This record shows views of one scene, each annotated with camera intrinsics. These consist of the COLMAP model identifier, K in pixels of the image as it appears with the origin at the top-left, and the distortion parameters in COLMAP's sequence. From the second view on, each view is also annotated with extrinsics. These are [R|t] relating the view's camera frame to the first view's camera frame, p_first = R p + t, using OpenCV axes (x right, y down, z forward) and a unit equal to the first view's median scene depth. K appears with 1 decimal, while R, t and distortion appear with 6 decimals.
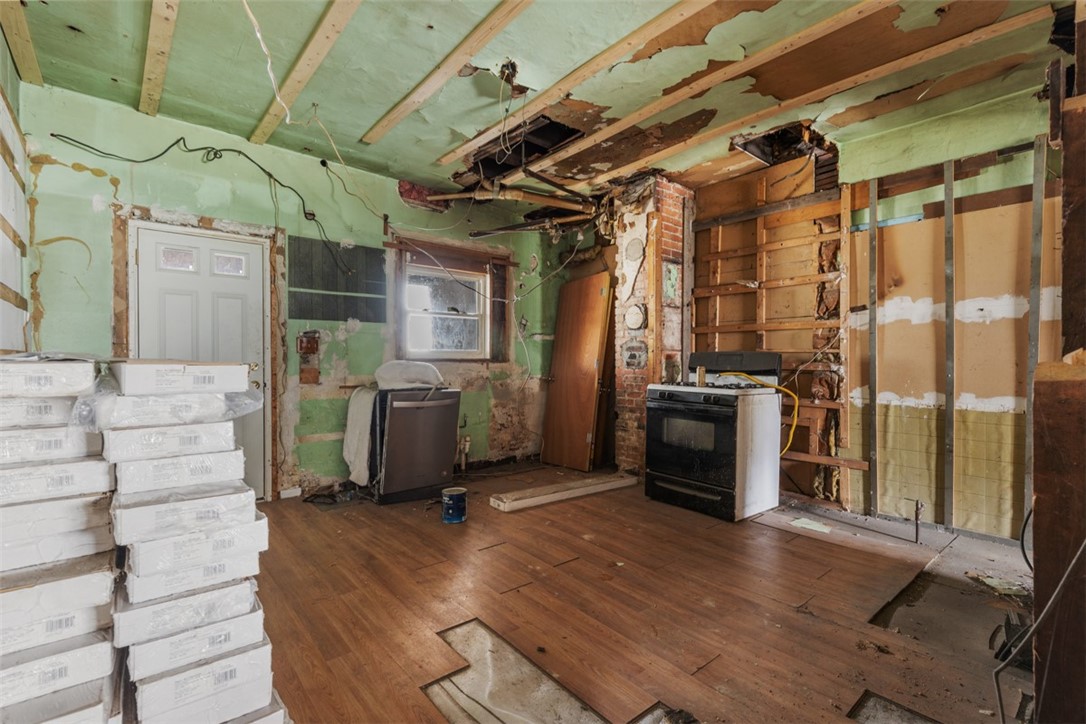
lens RADIAL K [[484.0, 0, 545.9], [0, 484.0, 361.4], [0, 0, 1]] dist [0.004597, 0.000299]
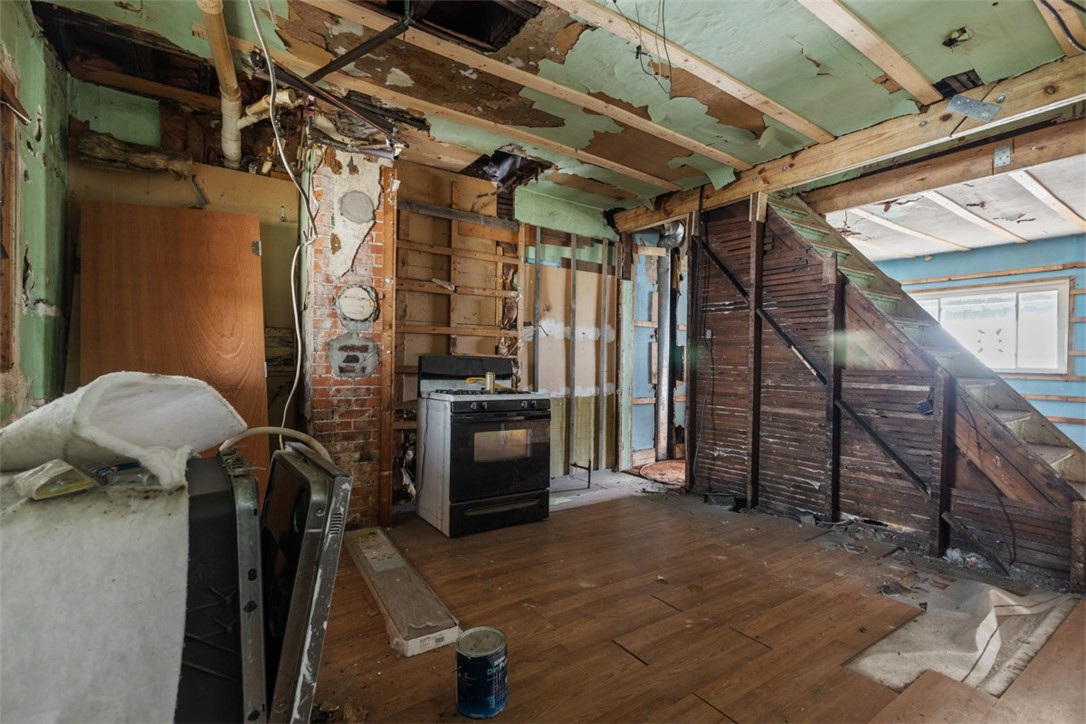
lens RADIAL K [[484.0, 0, 548.0], [0, 484.0, 363.2], [0, 0, 1]] dist [0.004597, 0.000299]
pose [[0.106781, -0.003077, 0.994278, -0.575931], [-0.006403, 0.999972, 0.003782, -0.010538], [-0.994262, -0.006771, 0.106758, 0.770651]]
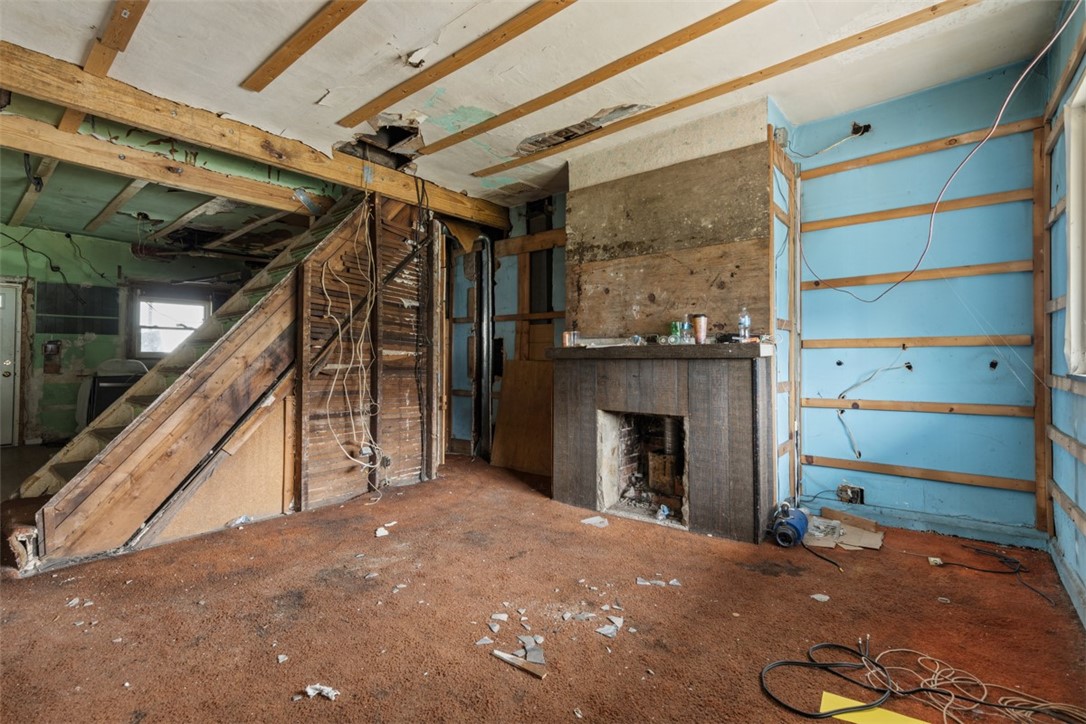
lens RADIAL K [[484.0, 0, 543.0], [0, 484.0, 346.6], [0, 0, 1]] dist [0.004597, 0.000299]
pose [[0.985536, 0.005601, 0.169373, 0.856835], [-0.001000, 0.999628, -0.027240, -0.000795], [-0.169462, 0.026677, 0.985176, -0.877827]]
